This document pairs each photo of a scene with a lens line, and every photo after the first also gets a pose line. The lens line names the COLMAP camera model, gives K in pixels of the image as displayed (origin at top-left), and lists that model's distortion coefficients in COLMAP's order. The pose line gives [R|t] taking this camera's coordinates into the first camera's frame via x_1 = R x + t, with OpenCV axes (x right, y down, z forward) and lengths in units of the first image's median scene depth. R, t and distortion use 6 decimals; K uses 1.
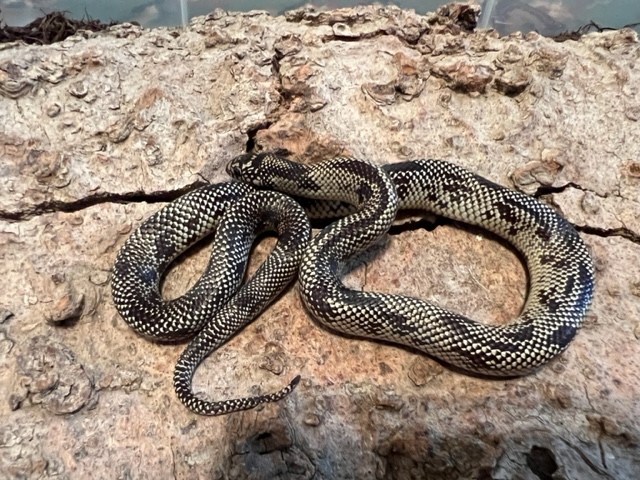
lens RADIAL K [[489.5, 0, 283.1], [0, 489.5, 297.1], [0, 0, 1]] dist [-0.007292, -0.002412]
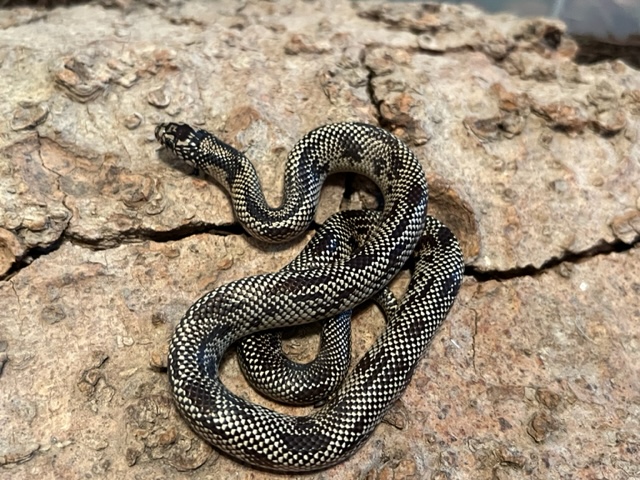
lens RADIAL K [[686.1, 0, 315.3], [0, 686.1, 236.9], [0, 0, 1]] dist [0.098125, -0.370047]
pose [[0.990192, 0.047143, 0.131517, -0.315083], [-0.037947, 0.996714, -0.071569, -0.099758], [-0.134459, 0.065877, 0.988727, -0.308088]]
